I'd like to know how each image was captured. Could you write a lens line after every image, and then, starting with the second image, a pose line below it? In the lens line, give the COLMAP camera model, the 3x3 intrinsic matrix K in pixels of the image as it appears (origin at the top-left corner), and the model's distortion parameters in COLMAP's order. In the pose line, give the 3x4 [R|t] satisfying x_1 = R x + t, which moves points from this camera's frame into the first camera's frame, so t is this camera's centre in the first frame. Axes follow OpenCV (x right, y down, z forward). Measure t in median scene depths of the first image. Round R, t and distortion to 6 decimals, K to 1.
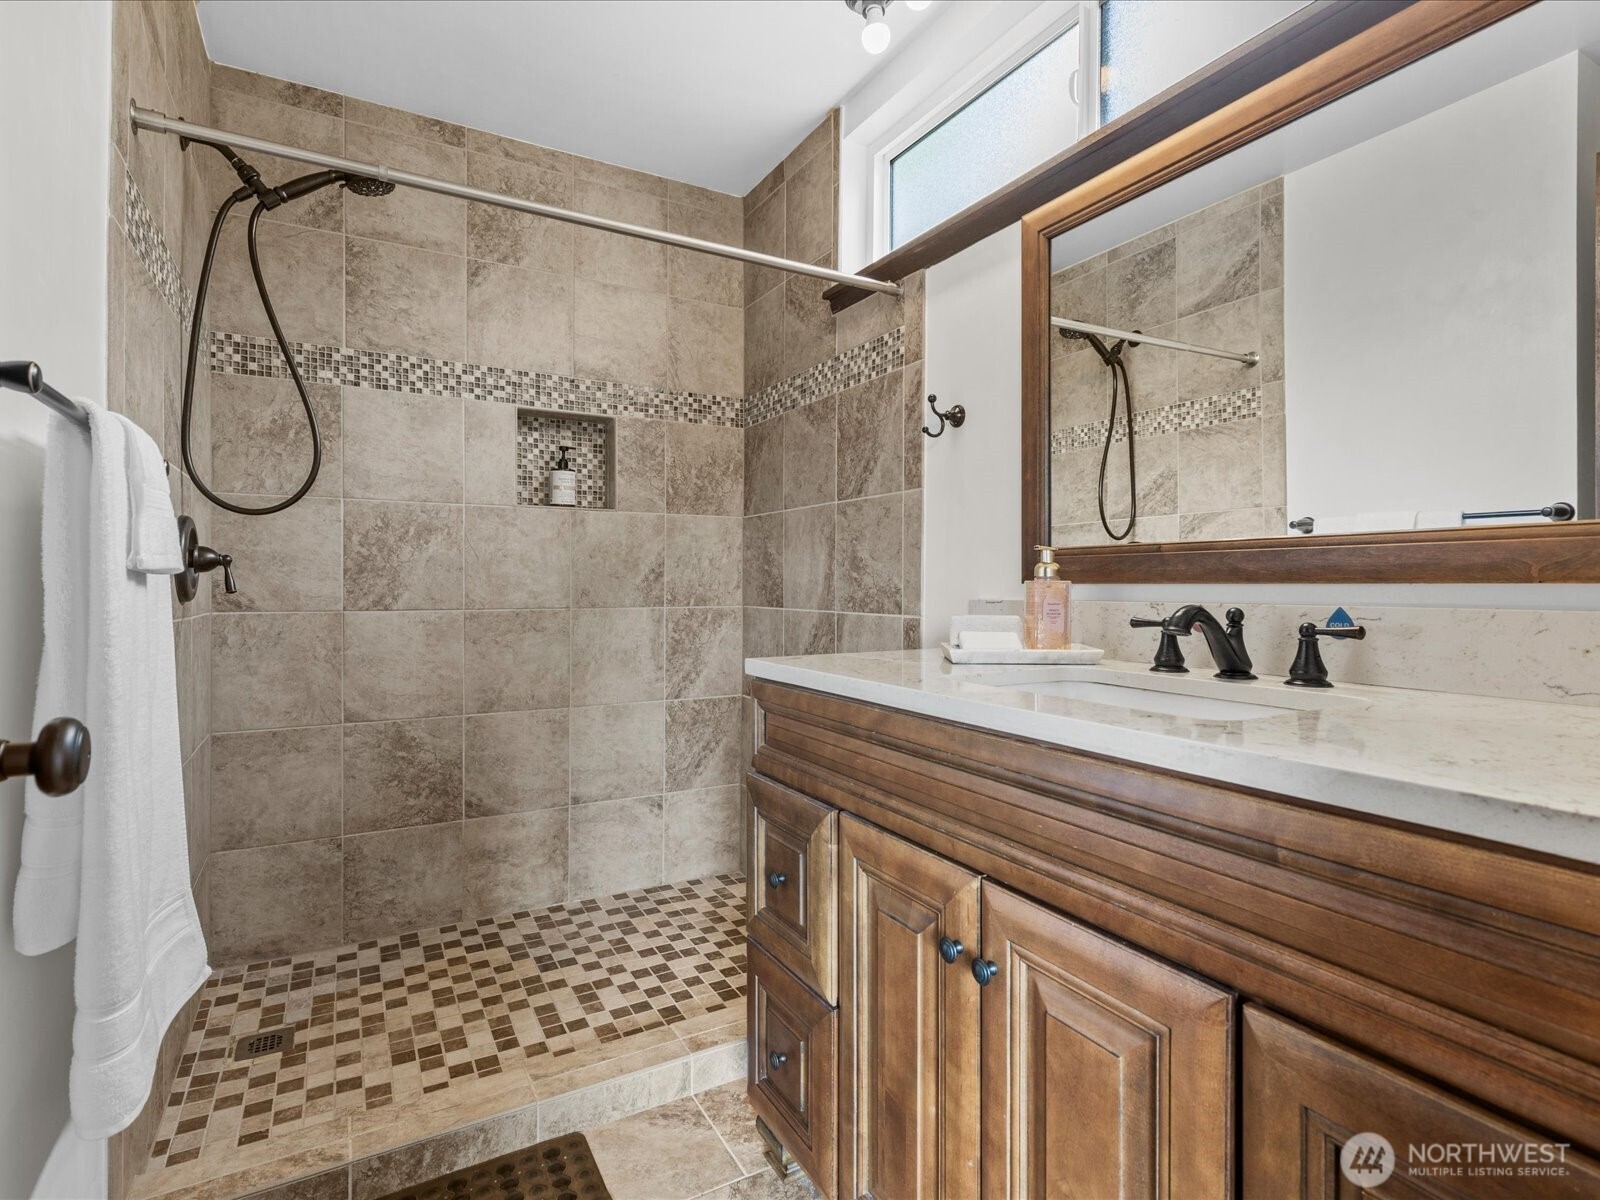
lens RADIAL K [[818.0, 0, 791.4], [0, 818.0, 594.1], [0, 0, 1]] dist [0.006364, -0.001632]
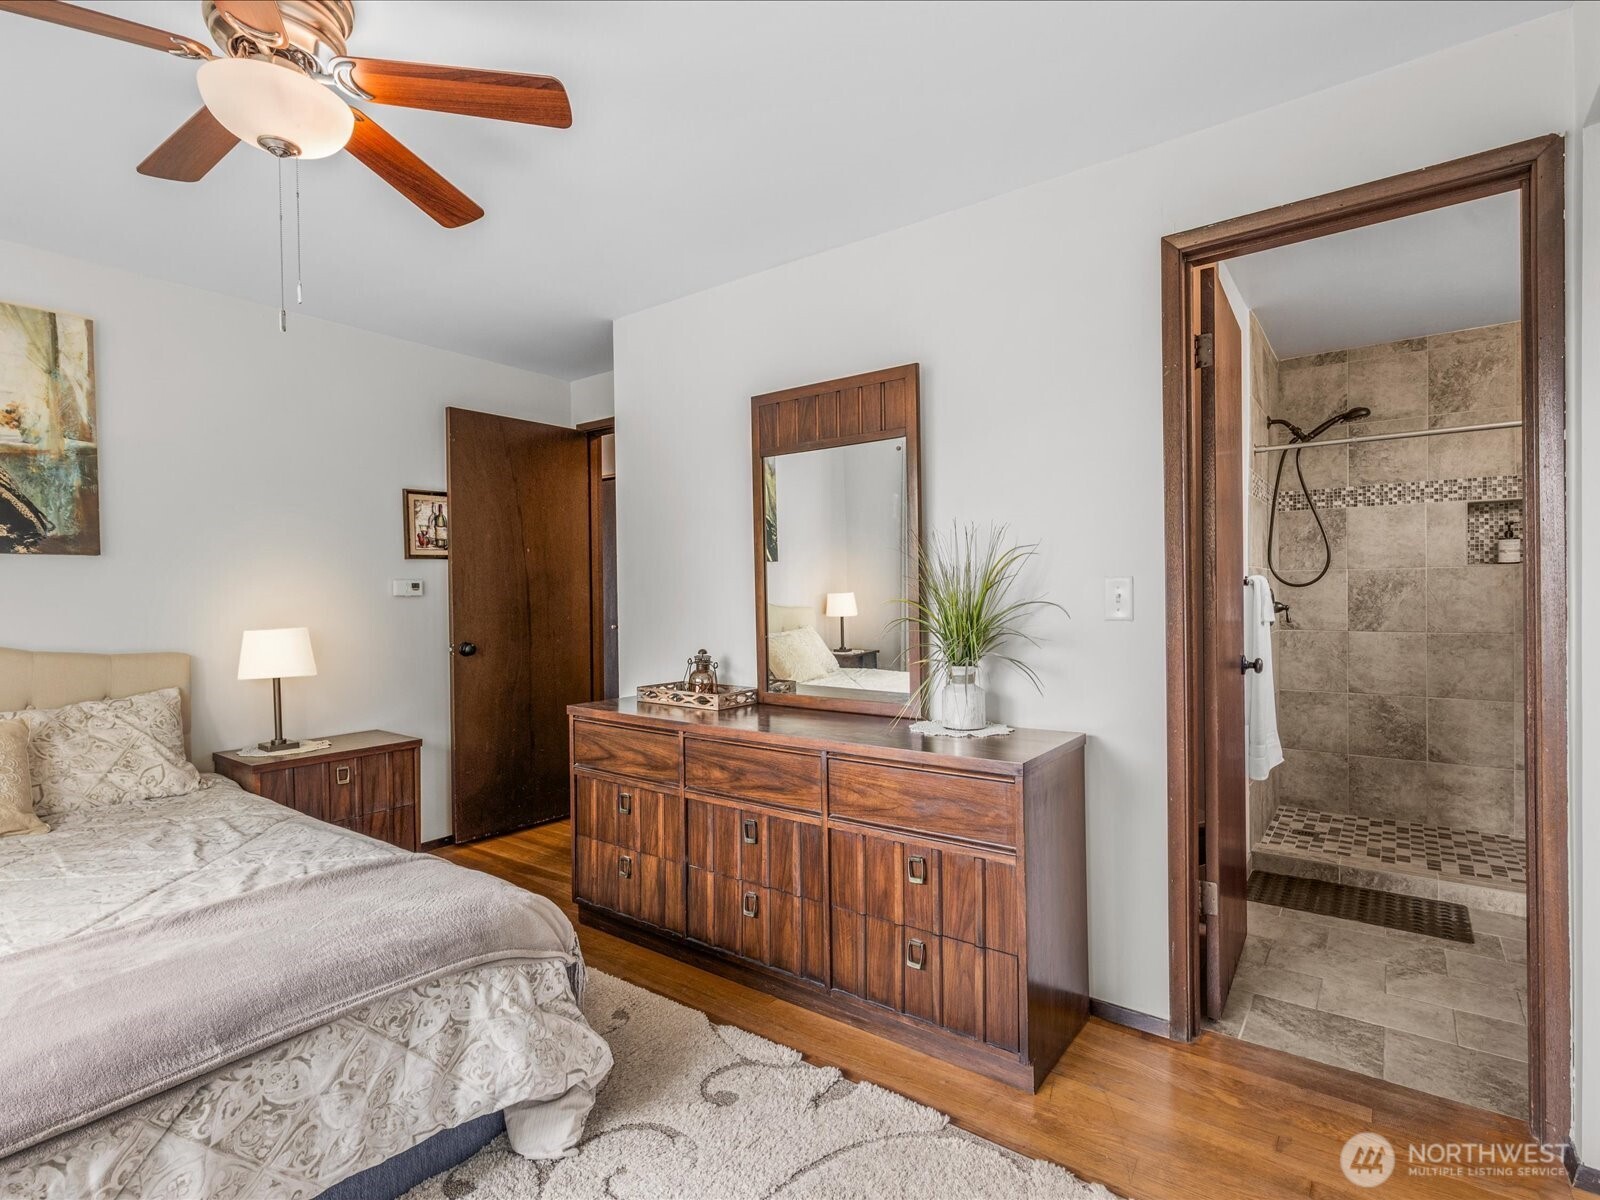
lens RADIAL K [[818.0, 0, 791.4], [0, 818.0, 594.1], [0, 0, 1]] dist [0.006364, -0.001632]
pose [[0.417413, -0.005908, -0.908698, 0.586652], [-0.000510, 0.999977, -0.006736, -0.047873], [0.908717, 0.003275, 0.417400, -0.875153]]
